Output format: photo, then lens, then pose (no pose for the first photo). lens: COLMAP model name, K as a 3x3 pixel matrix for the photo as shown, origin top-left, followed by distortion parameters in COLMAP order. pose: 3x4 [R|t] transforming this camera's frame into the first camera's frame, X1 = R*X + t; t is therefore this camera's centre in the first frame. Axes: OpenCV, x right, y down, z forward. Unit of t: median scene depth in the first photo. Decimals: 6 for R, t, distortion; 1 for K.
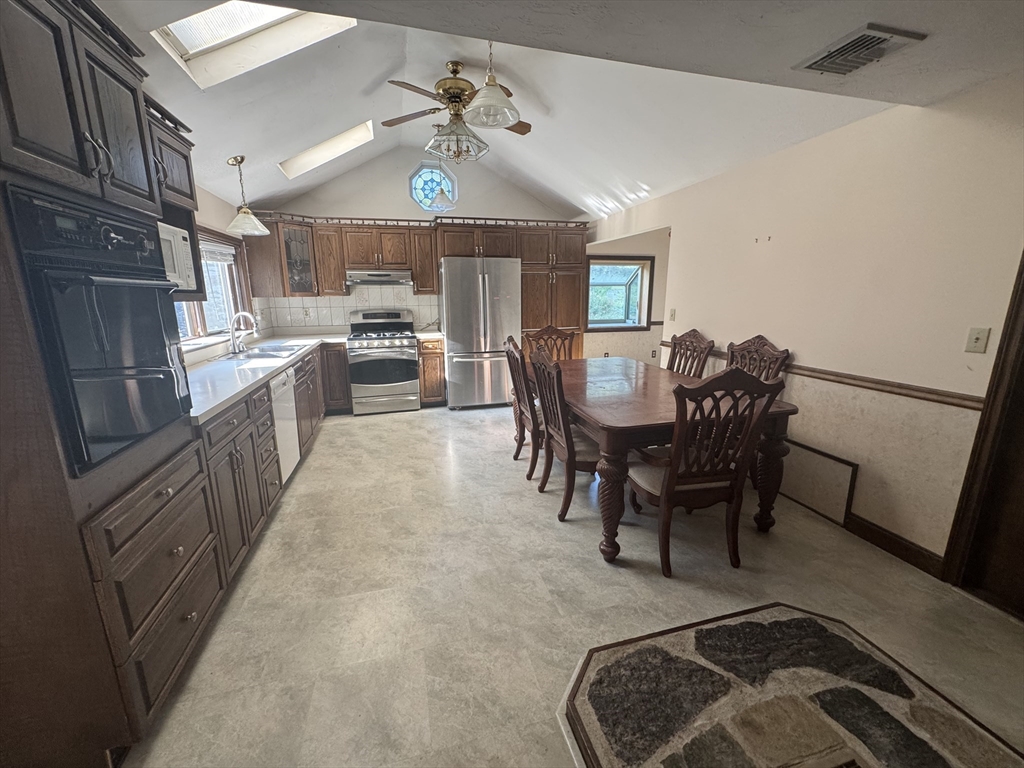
lens RADIAL K [[408.2, 0, 512.0], [0, 408.2, 384.0], [0, 0, 1]] dist [-0.000885, 0.000266]
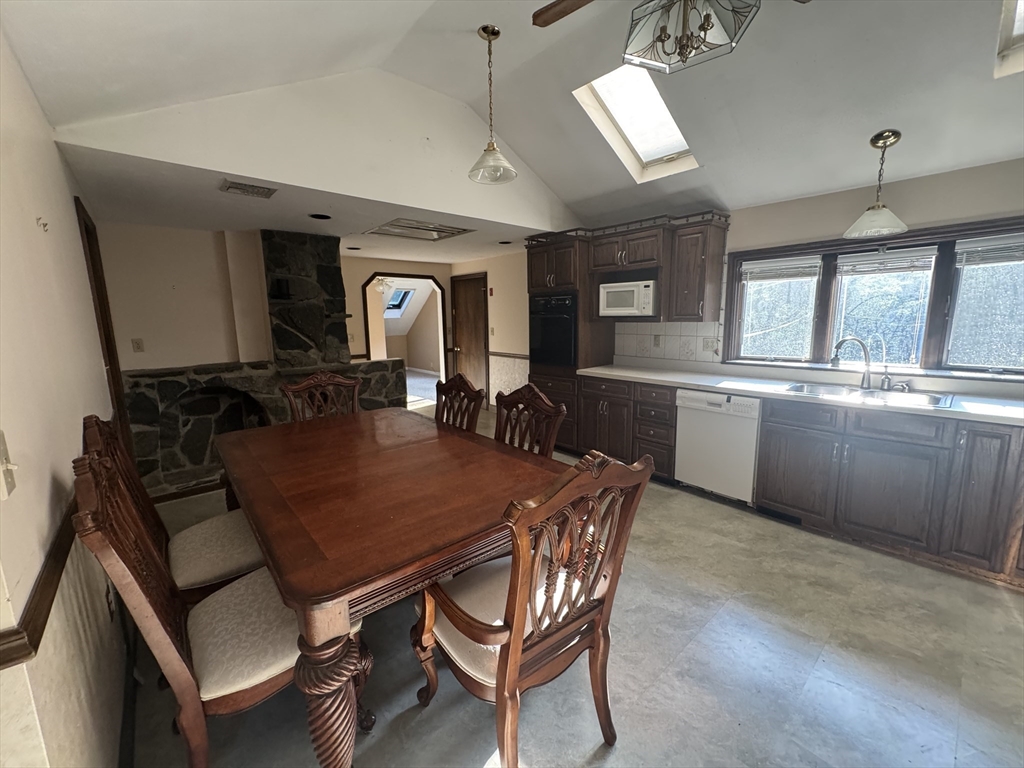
lens RADIAL K [[408.2, 0, 512.0], [0, 408.2, 384.0], [0, 0, 1]] dist [-0.000885, 0.000266]
pose [[-0.904045, 0.082858, -0.419330, 0.241387], [-0.075606, 0.934565, 0.347668, -0.268656], [0.420697, 0.346011, -0.838624, 1.208263]]
